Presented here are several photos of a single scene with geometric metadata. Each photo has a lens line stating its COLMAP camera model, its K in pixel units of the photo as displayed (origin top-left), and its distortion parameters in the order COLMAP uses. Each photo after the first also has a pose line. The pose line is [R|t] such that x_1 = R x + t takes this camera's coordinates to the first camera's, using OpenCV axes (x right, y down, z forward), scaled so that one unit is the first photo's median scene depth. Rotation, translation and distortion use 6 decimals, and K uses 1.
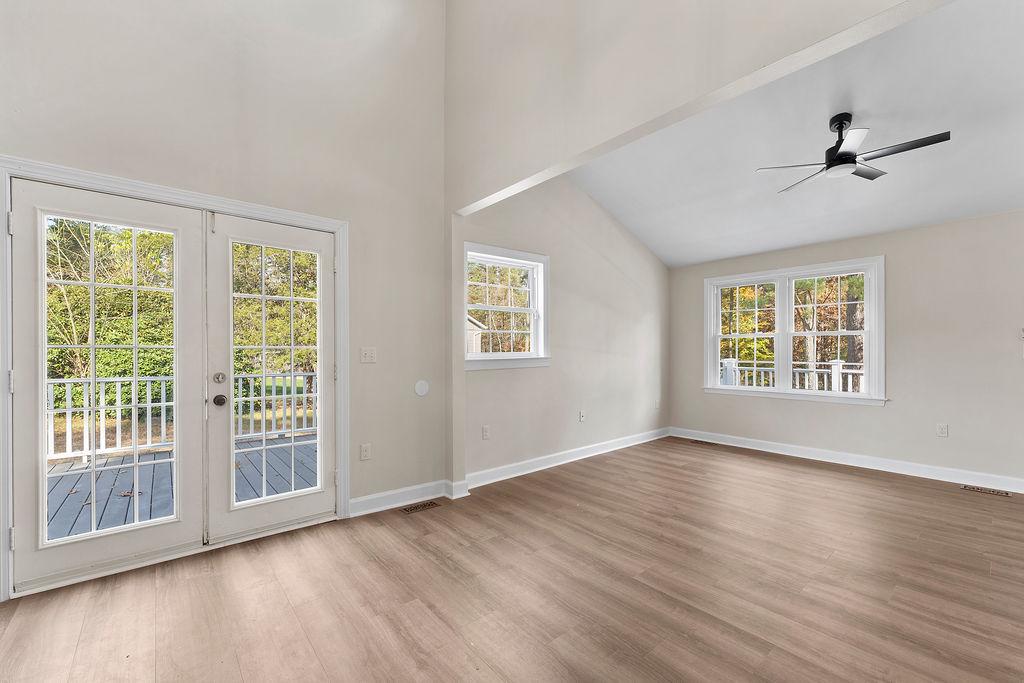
lens RADIAL K [[413.4, 0, 509.4], [0, 413.4, 350.8], [0, 0, 1]] dist [-0.001247, -0.000156]
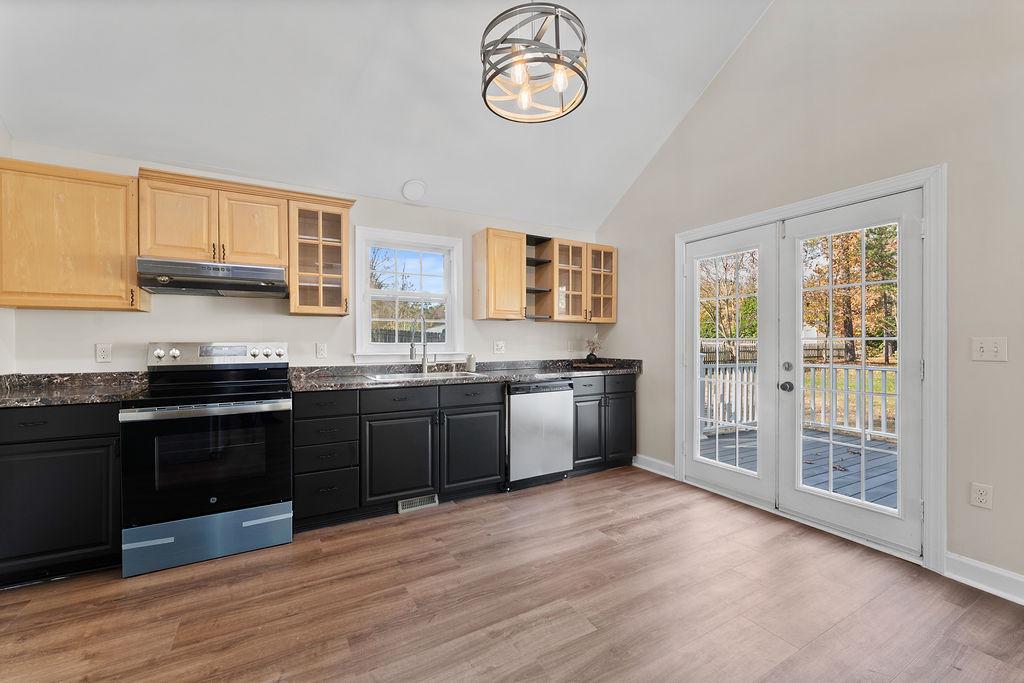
lens RADIAL K [[417.2, 0, 513.0], [0, 417.2, 344.2], [0, 0, 1]] dist [0.000021, -0.000070]
pose [[-0.186673, 0.004543, -0.982412, 0.458465], [-0.000845, 0.999988, 0.004785, 0.000630], [0.982422, 0.001724, -0.186667, 0.401338]]
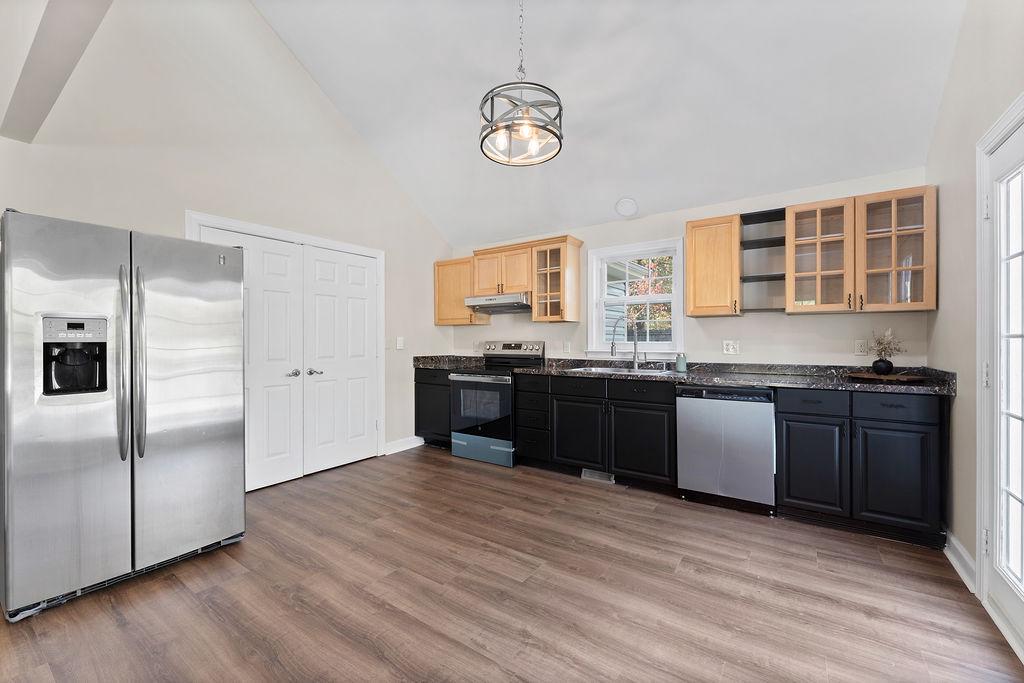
lens RADIAL K [[412.3, 0, 512.0], [0, 412.3, 341.5], [0, 0, 1]] dist [0.001261, 0.000071]
pose [[-0.966341, 0.000377, -0.257265, 0.057801], [-0.000382, 0.999996, 0.002900, -0.001780], [0.257265, 0.002901, -0.966336, 1.069582]]
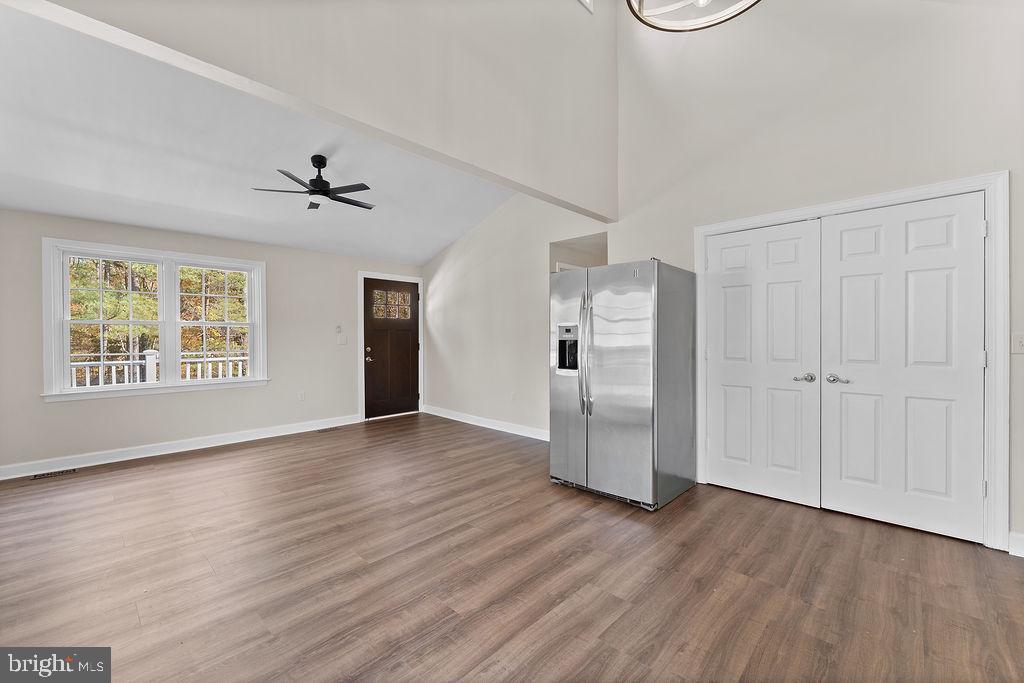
lens RADIAL K [[415.1, 0, 514.4], [0, 415.1, 340.3], [0, 0, 1]] dist [-0.001246, -0.000135]
pose [[-0.111102, -0.005273, 0.993795, -0.552680], [0.003915, 0.999976, 0.005744, -0.004523], [-0.993801, 0.004529, -0.111079, 0.553608]]
